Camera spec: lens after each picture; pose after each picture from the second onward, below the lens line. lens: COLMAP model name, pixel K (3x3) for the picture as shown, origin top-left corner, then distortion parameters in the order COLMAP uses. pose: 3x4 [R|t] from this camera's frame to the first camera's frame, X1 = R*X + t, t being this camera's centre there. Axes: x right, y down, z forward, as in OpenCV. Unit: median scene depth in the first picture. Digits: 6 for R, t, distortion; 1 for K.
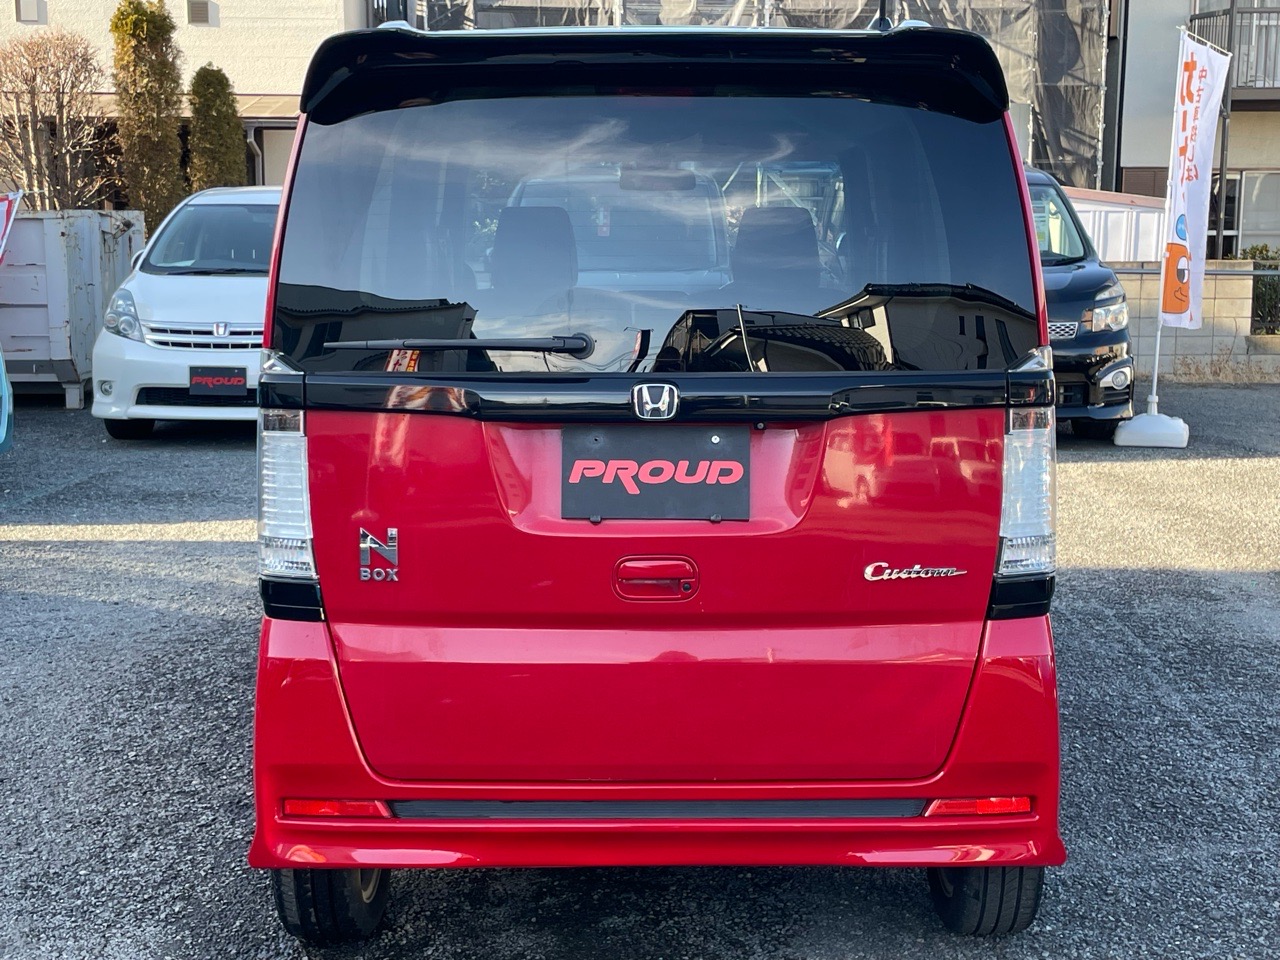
lens RADIAL K [[1753.0, 0, 639.5], [0, 1753.0, 479.1], [0, 0, 1]] dist [-0.022706, 0.000000]
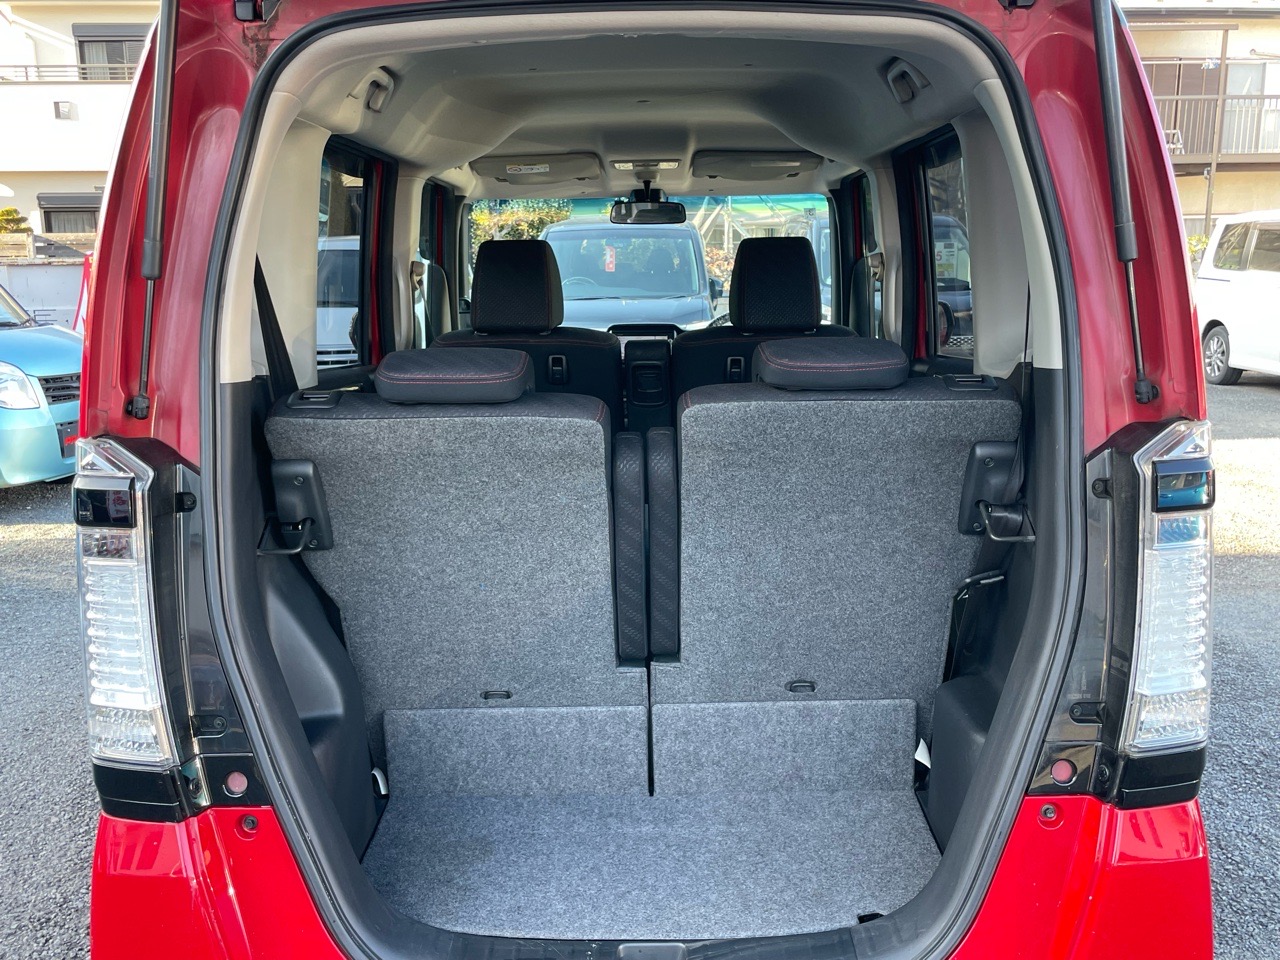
lens RADIAL K [[1153.1, 0, 643.2], [0, 1153.1, 481.5], [0, 0, 1]] dist [0.009126, 0.003836]
pose [[0.999911, -0.013240, -0.001846, 0.009646], [0.013306, 0.999006, 0.042550, -0.073884], [0.001281, -0.042571, 0.999093, 0.534860]]
